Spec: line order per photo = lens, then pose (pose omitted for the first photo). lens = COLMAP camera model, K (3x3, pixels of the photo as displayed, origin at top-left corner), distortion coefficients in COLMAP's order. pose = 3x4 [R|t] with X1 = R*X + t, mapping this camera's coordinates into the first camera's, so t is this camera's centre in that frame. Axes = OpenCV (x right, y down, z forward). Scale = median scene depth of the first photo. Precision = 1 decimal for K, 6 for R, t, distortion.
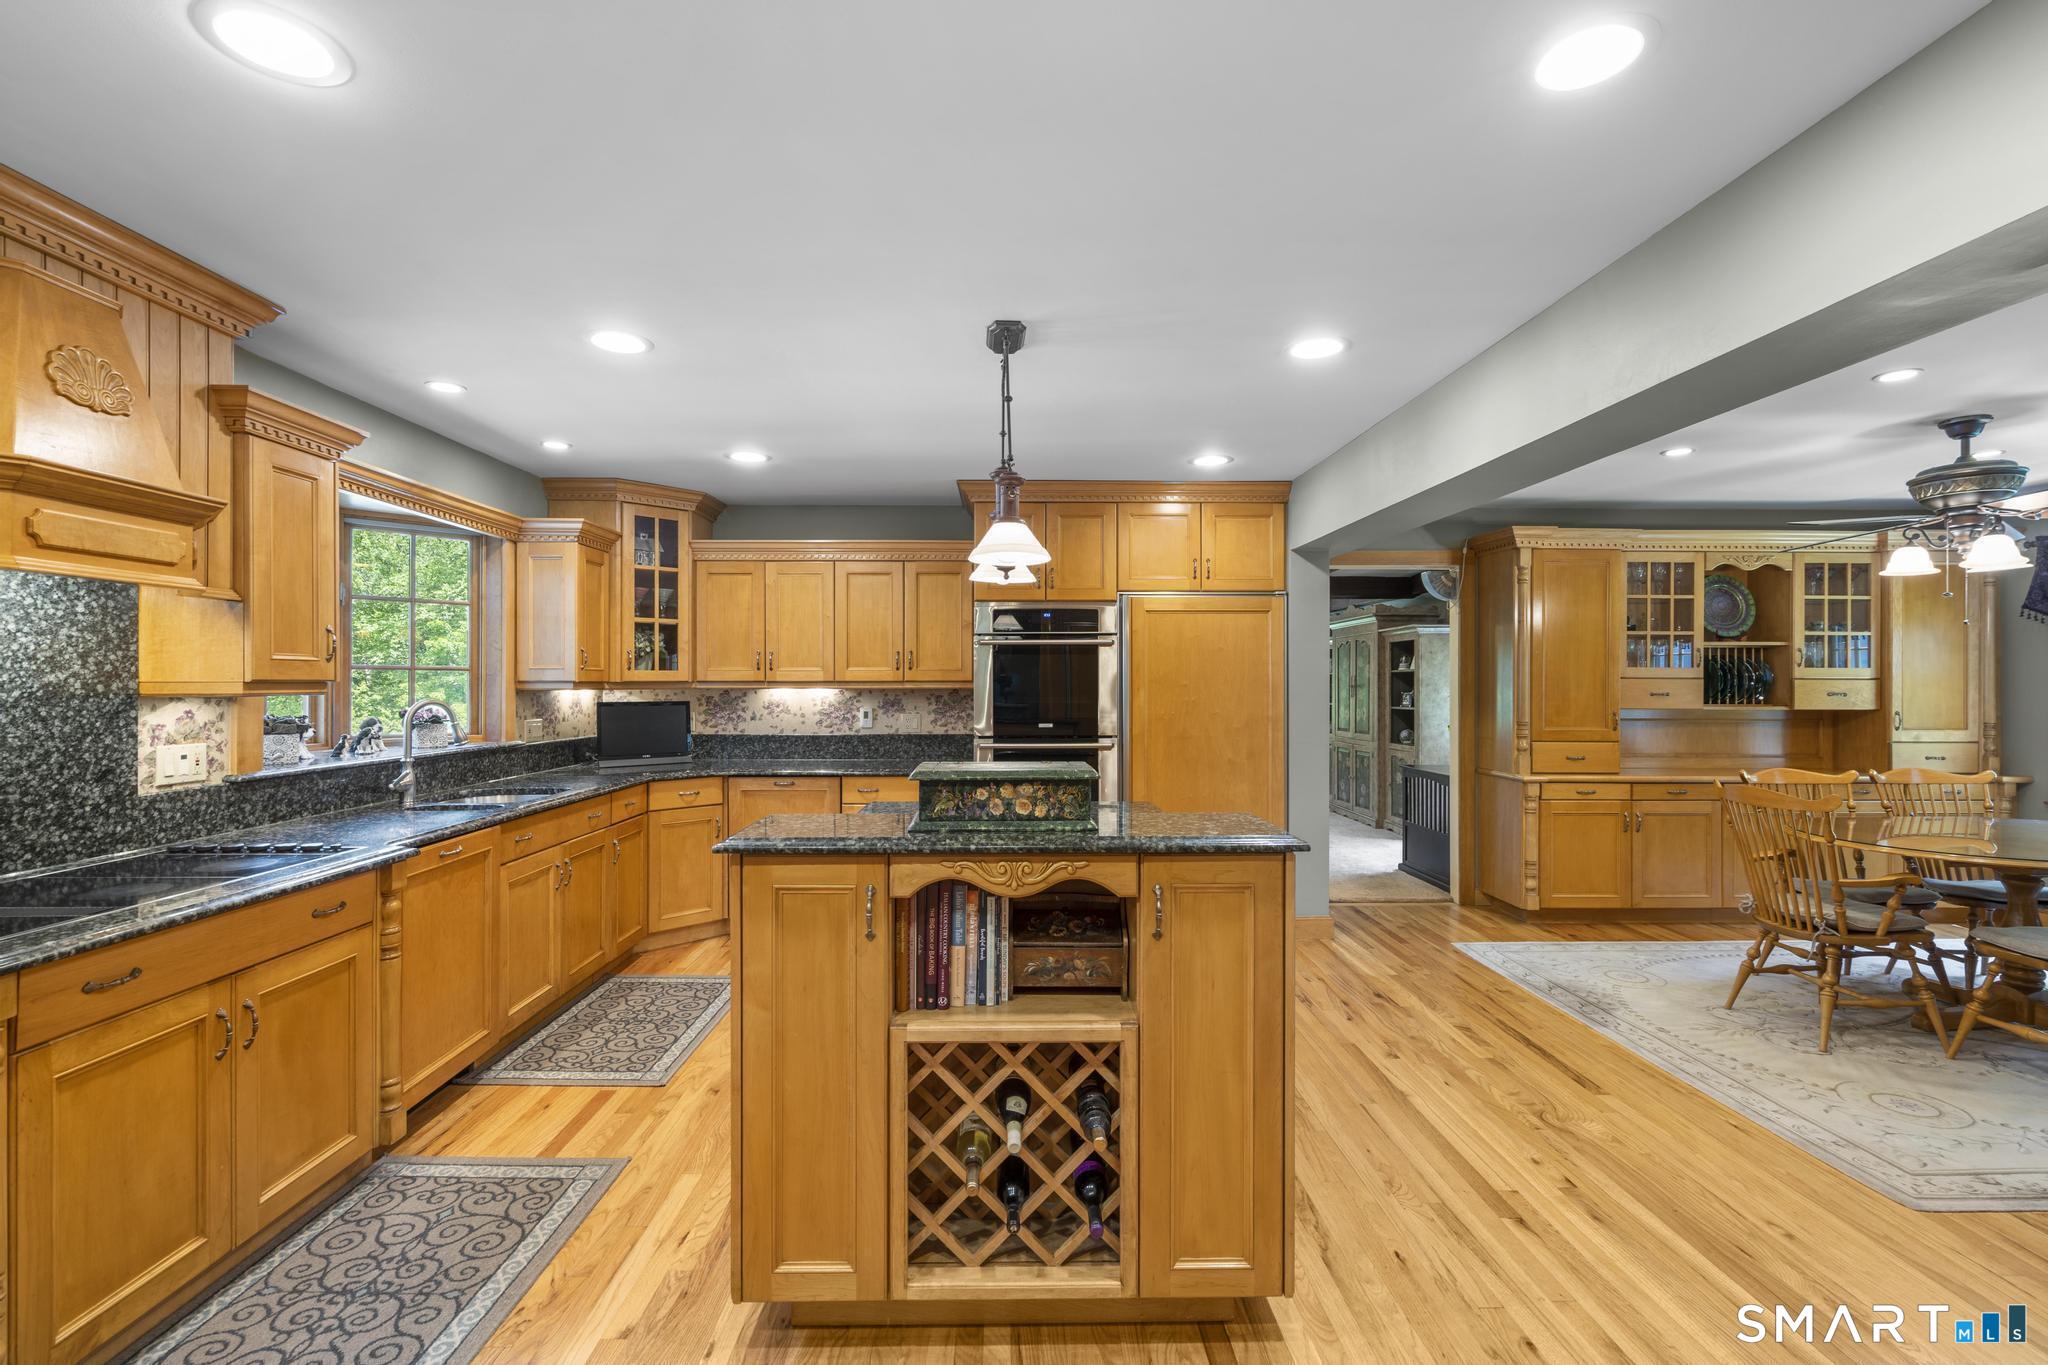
lens RADIAL K [[923.6, 0, 1021.0], [0, 923.6, 685.6], [0, 0, 1]] dist [0.000543, 0.000282]
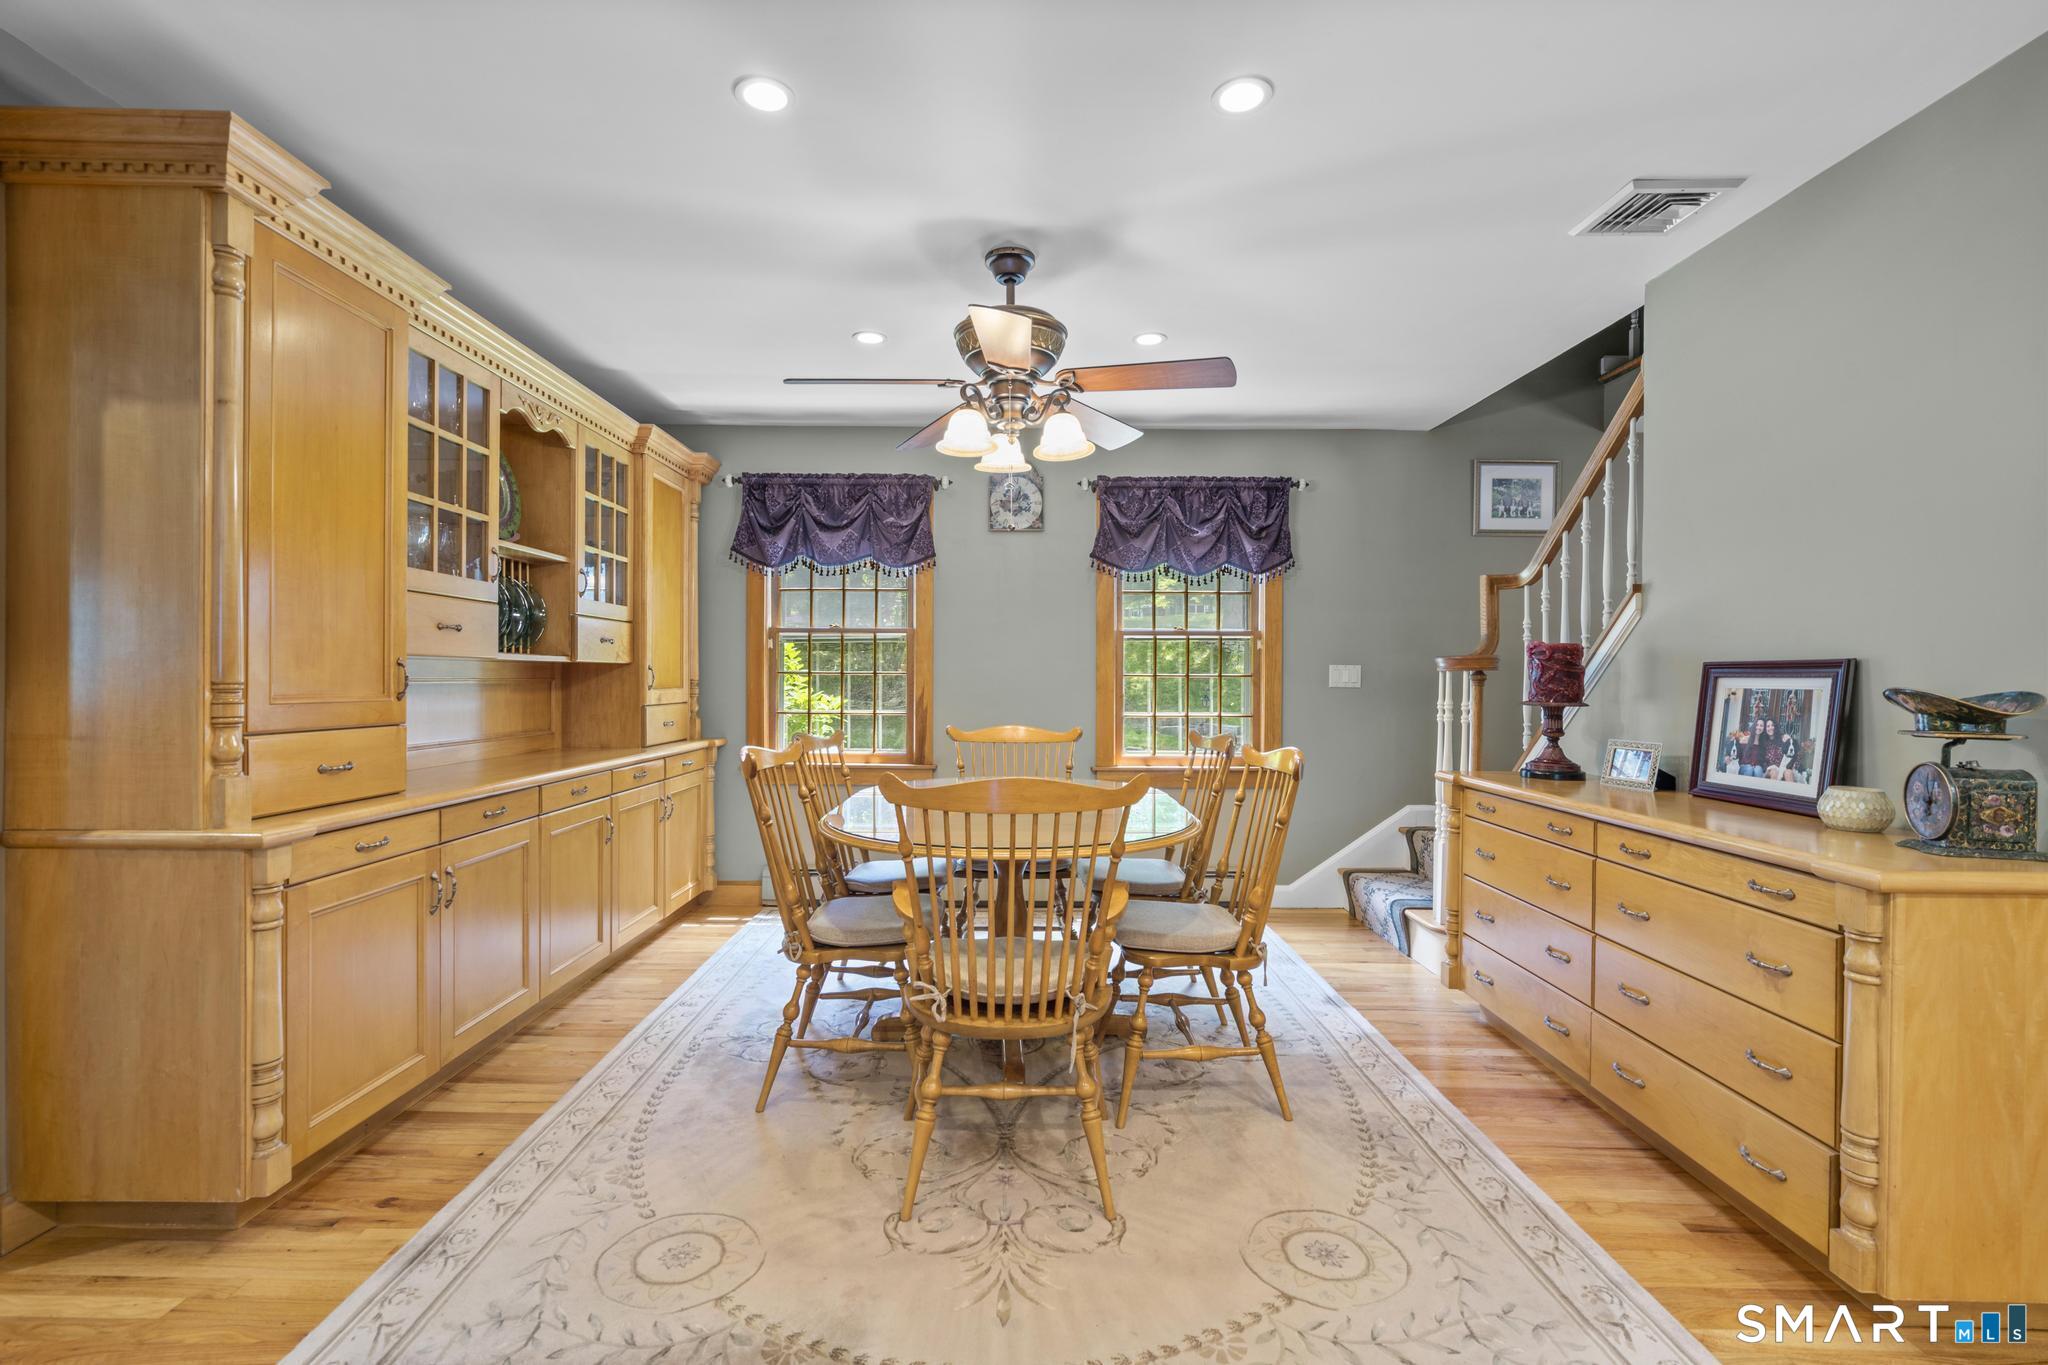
lens RADIAL K [[923.6, 0, 1015.6], [0, 923.6, 684.7], [0, 0, 1]] dist [0.000543, 0.000282]
pose [[0.024739, -0.009753, 0.999646, 0.188337], [-0.002303, 0.999949, 0.009813, 0.035705], [-0.999691, -0.002544, 0.024715, 0.681012]]
